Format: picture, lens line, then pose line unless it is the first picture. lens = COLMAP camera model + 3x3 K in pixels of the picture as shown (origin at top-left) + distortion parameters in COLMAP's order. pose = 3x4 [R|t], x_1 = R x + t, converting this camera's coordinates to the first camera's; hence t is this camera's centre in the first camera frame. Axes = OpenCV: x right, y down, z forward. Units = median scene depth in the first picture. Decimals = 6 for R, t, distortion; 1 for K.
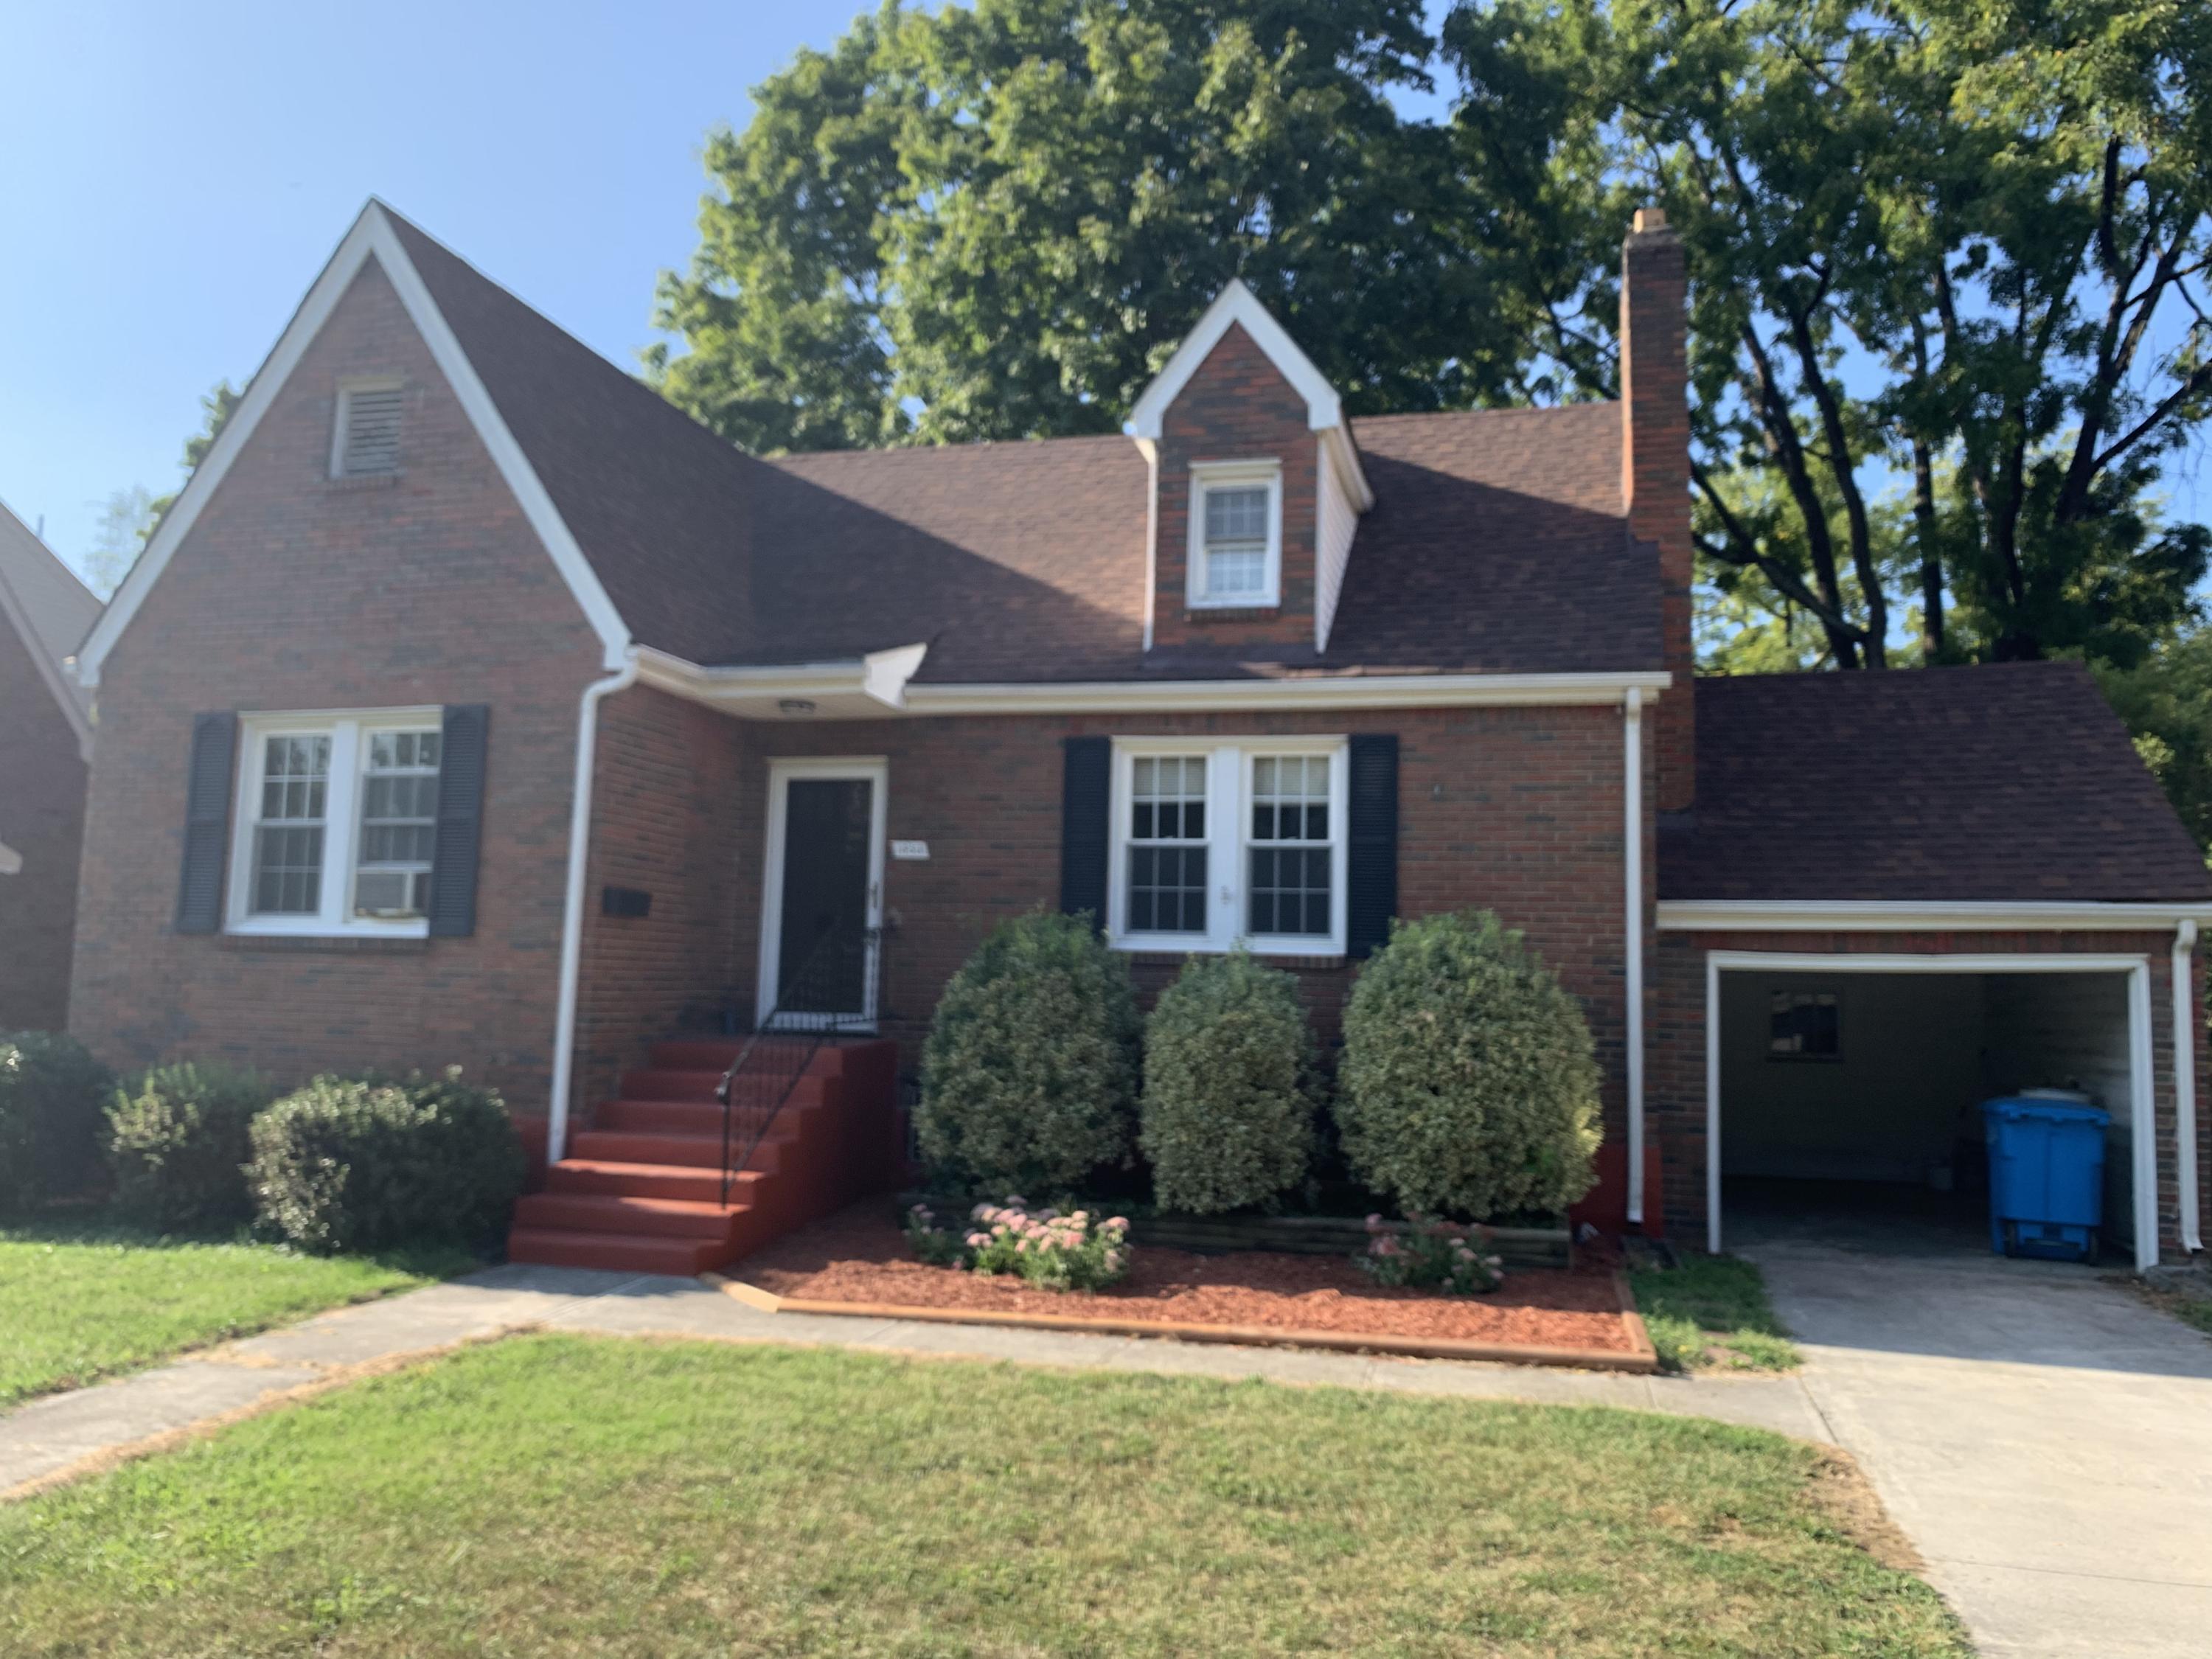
lens RADIAL K [[1670.6, 0, 1113.0], [0, 1670.6, 820.3], [0, 0, 1]] dist [0.055520, -0.108080]
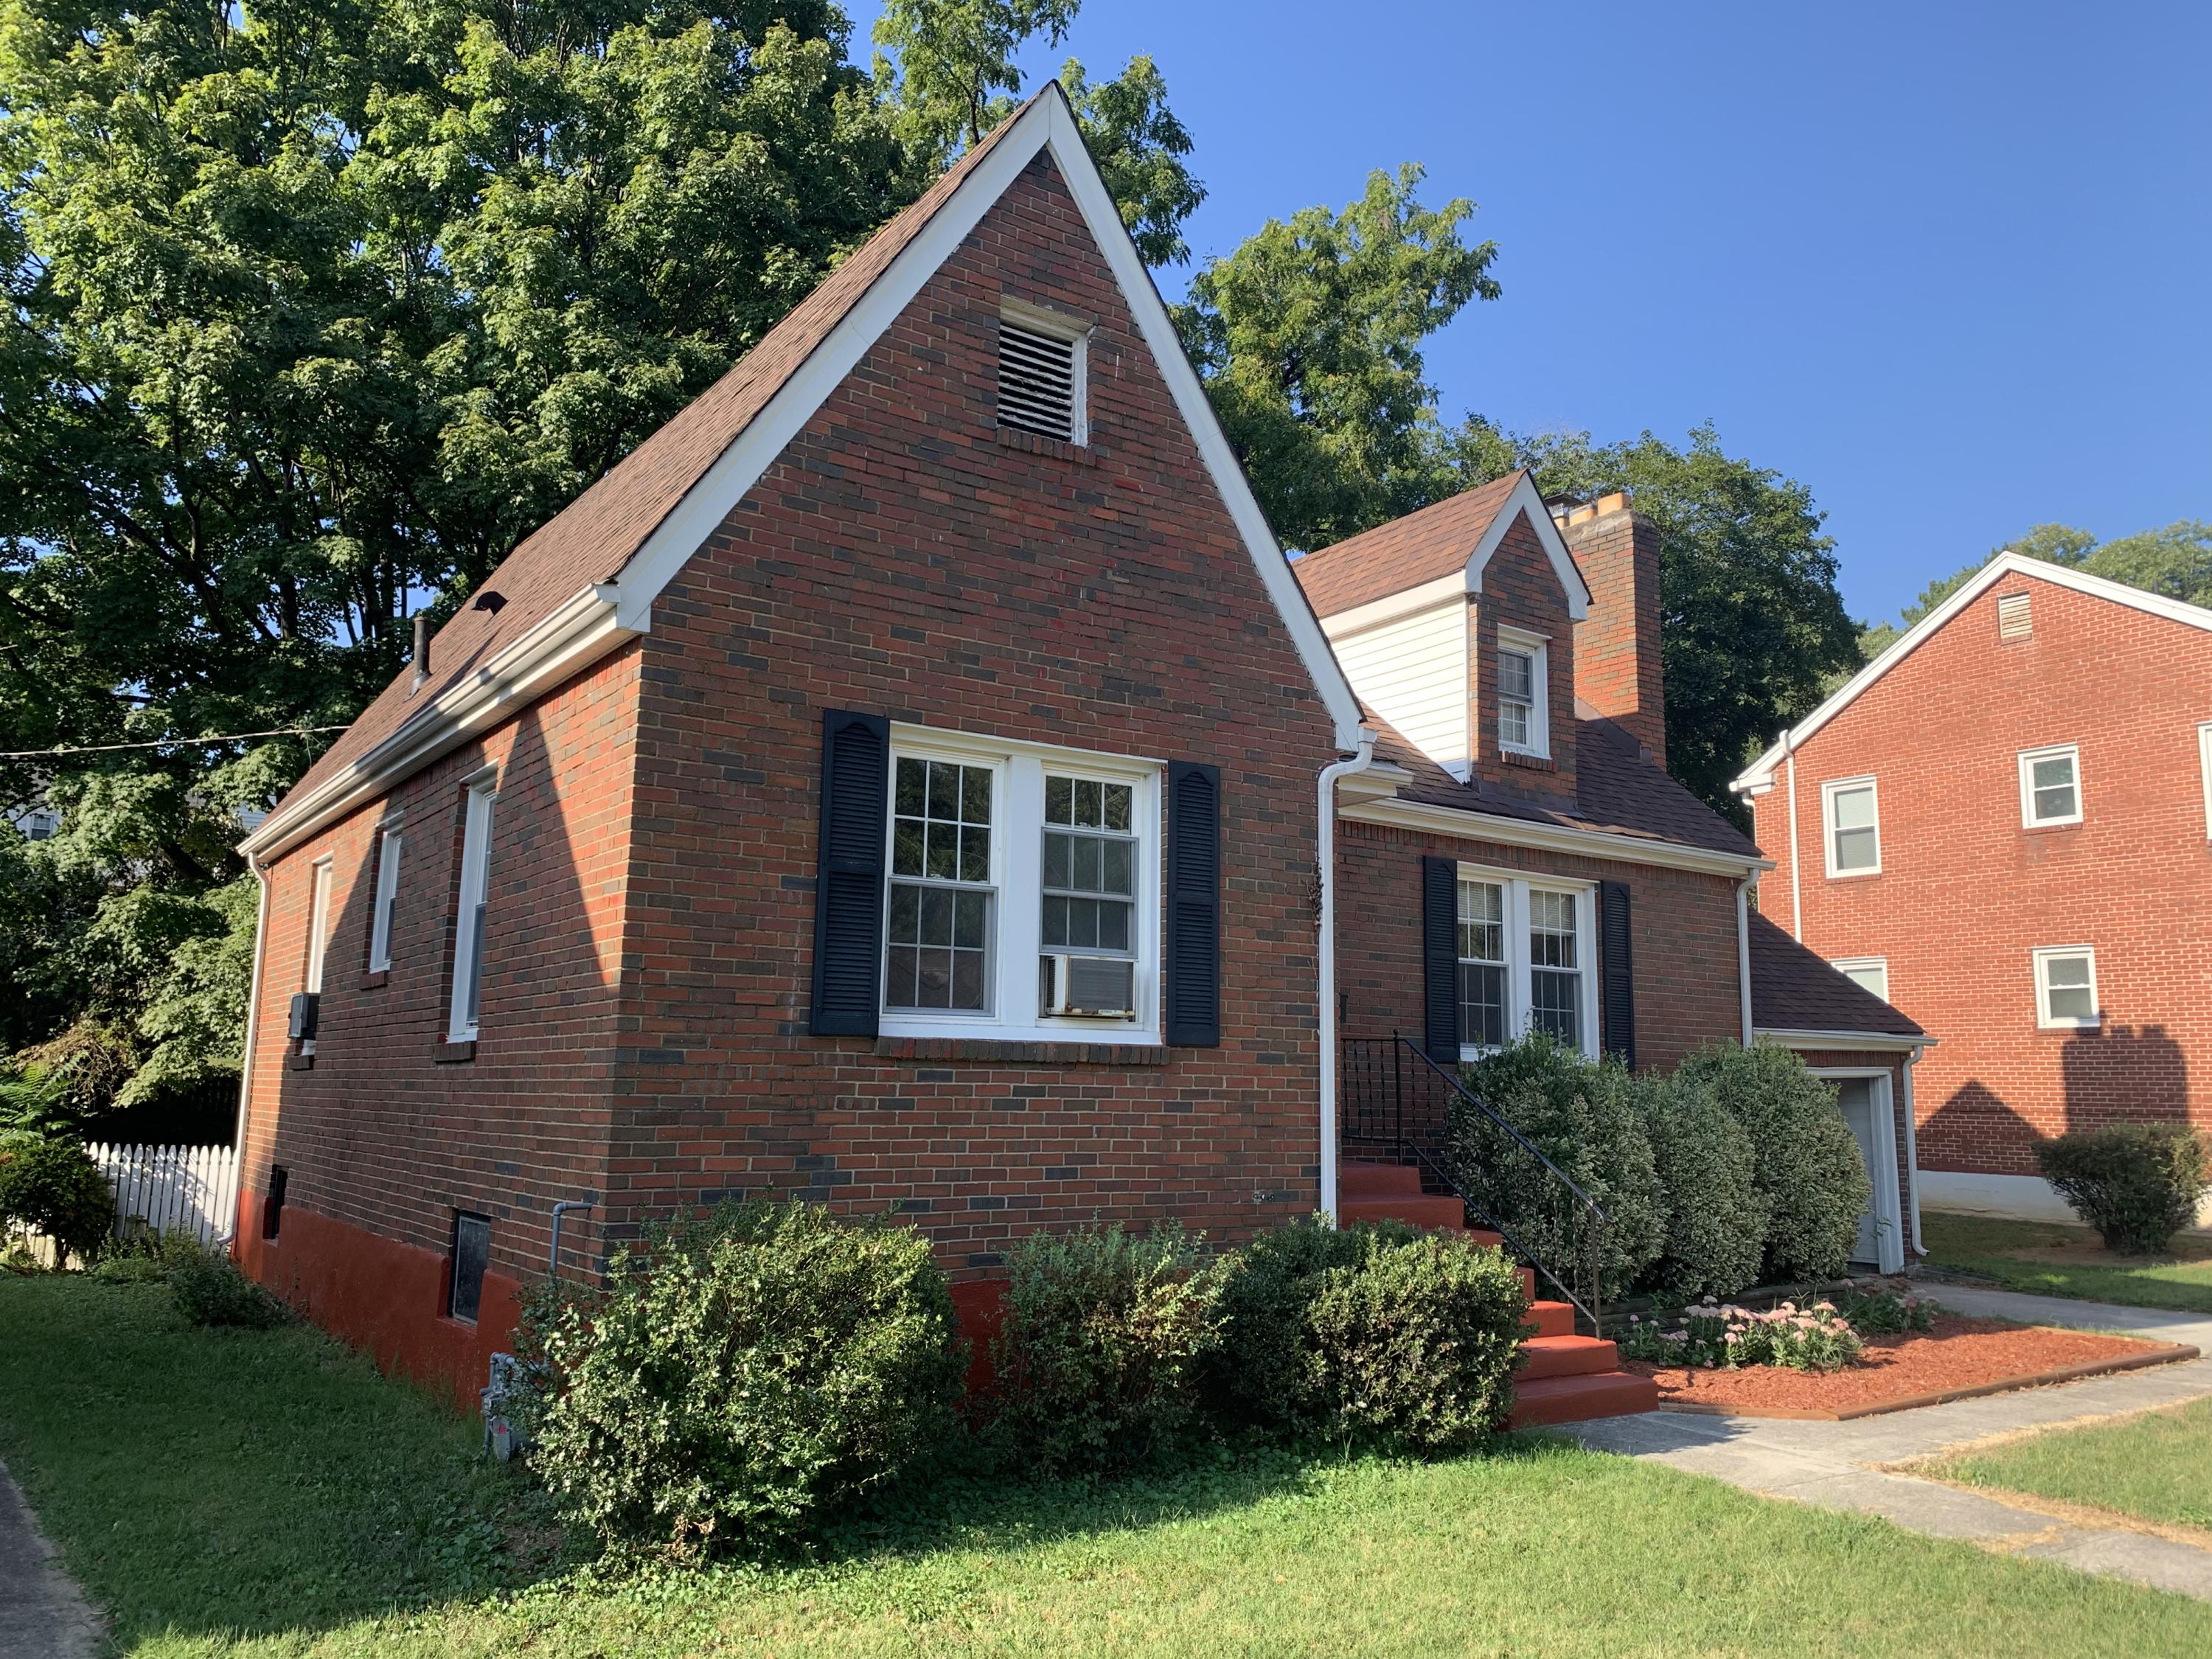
lens RADIAL K [[1670.6, 0, 1113.0], [0, 1670.6, 820.3], [0, 0, 1]] dist [0.055520, -0.108080]
pose [[0.646816, 0.107424, 0.755043, -0.983722], [-0.088413, 0.993917, -0.065670, 0.015370], [-0.757504, -0.024279, 0.652379, 0.475949]]
